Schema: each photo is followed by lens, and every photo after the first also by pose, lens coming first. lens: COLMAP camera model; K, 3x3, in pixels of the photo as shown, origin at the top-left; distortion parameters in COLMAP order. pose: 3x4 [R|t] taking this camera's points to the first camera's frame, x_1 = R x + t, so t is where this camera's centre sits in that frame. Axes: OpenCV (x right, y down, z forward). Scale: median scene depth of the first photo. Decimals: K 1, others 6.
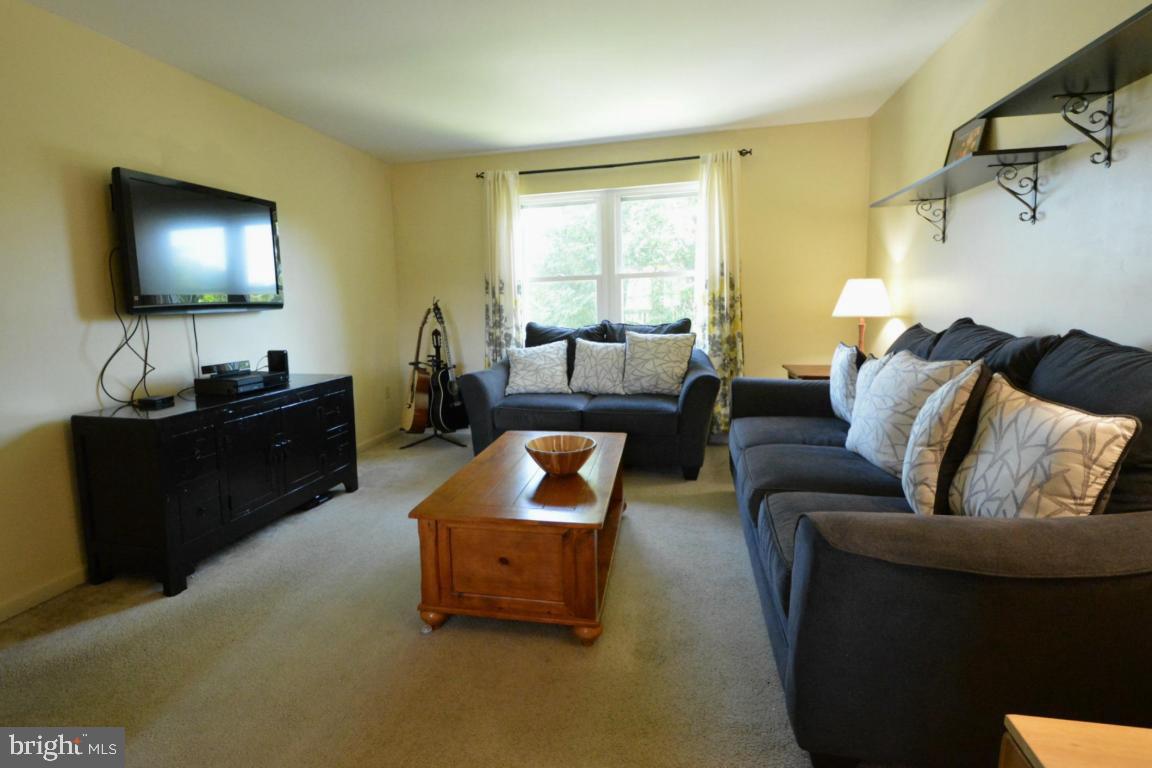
lens RADIAL K [[555.2, 0, 570.1], [0, 555.2, 355.8], [0, 0, 1]] dist [0.036425, -0.027558]
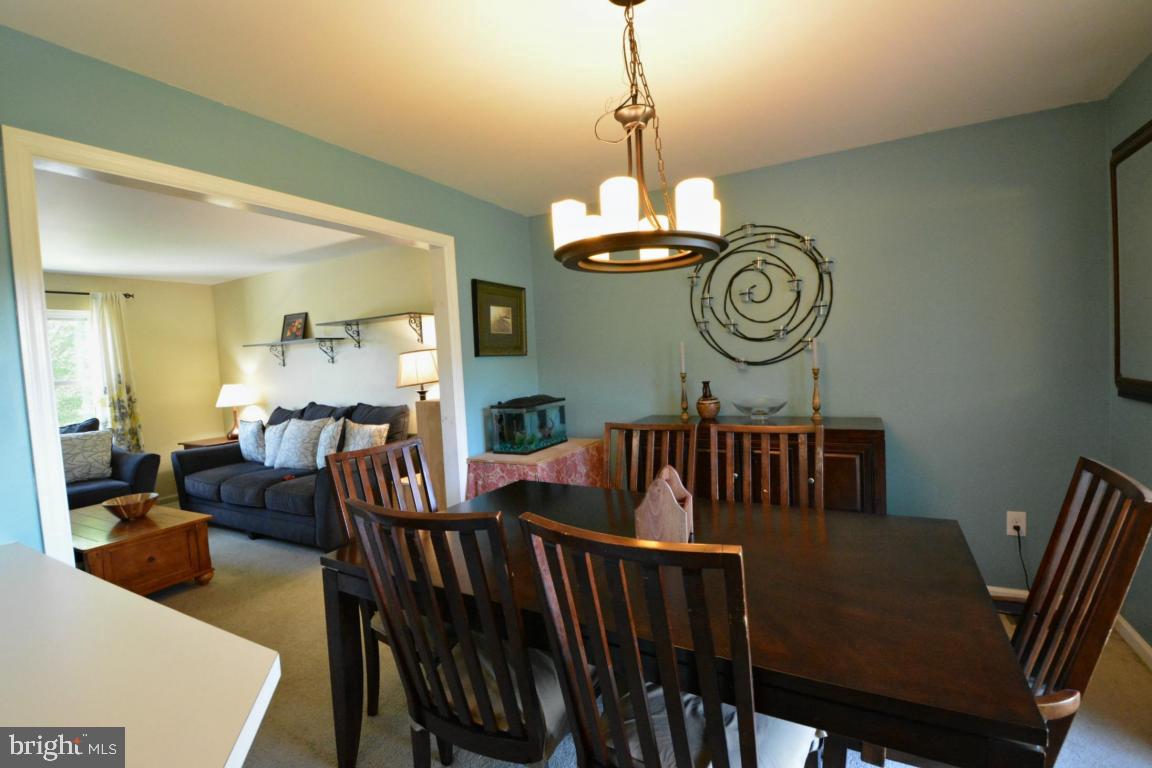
lens RADIAL K [[519.2, 0, 576.0], [0, 519.2, 384.0], [0, 0, 1]] dist [0.001445, -0.011589]
pose [[0.267434, -0.038812, 0.962794, -0.664861], [0.136616, 0.990622, 0.001986, 0.002881], [-0.953842, 0.131002, 0.270228, -0.396659]]
